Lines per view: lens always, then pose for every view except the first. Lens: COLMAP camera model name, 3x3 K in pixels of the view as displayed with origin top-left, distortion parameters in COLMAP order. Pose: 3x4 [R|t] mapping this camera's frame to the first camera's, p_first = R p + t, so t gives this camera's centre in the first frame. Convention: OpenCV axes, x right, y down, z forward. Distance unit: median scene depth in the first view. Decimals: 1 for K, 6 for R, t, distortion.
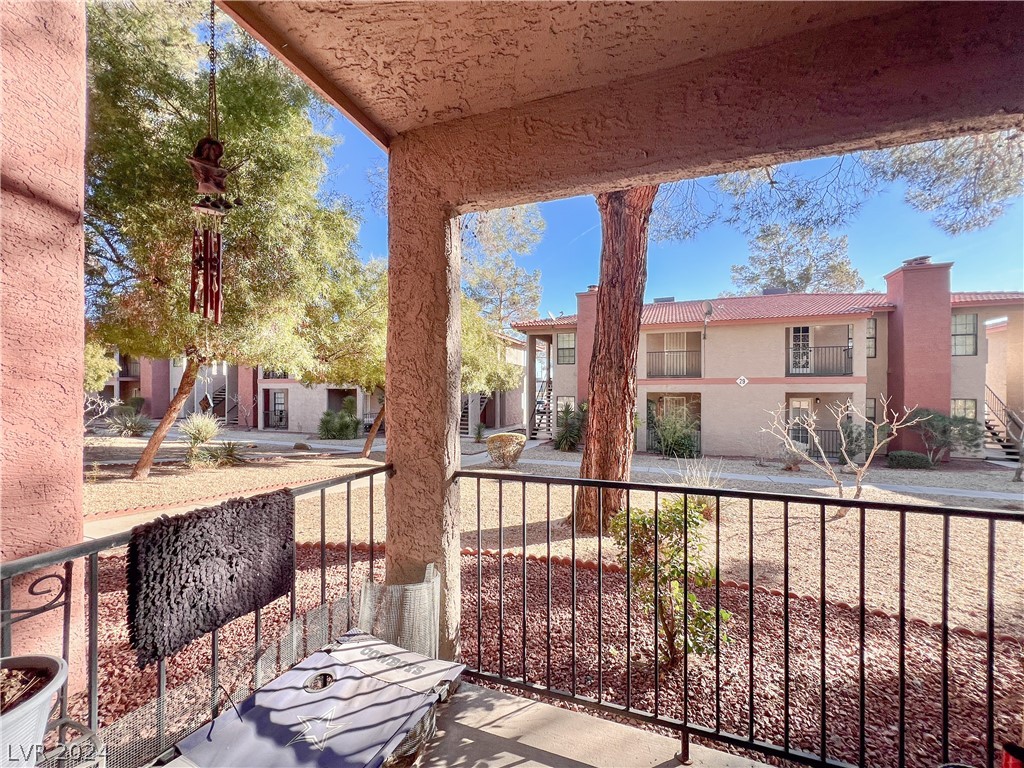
lens RADIAL K [[408.0, 0, 510.1], [0, 408.0, 393.4], [0, 0, 1]] dist [0.000409, 0.000305]
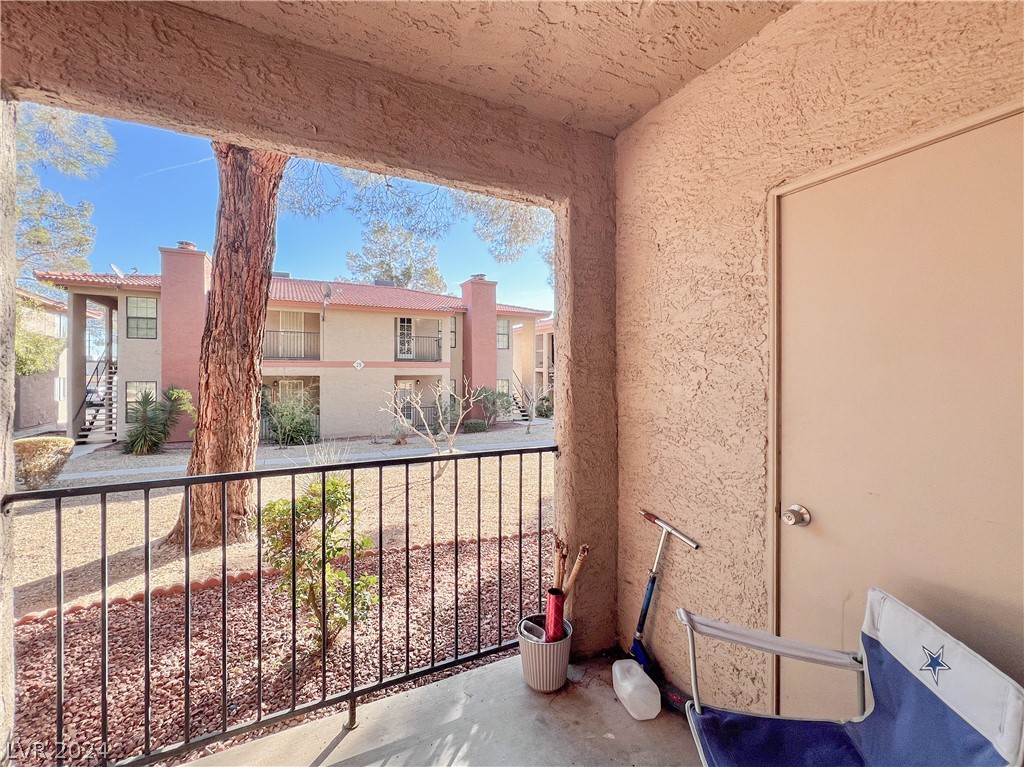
lens RADIAL K [[390.8, 0, 512.4], [0, 390.8, 370.2], [0, 0, 1]] dist [0.000427, 0.000082]
pose [[0.710116, -0.000365, 0.704085, 0.110680], [0.004054, 0.999985, -0.003571, -0.008181], [-0.704073, 0.005390, 0.710107, 0.009357]]
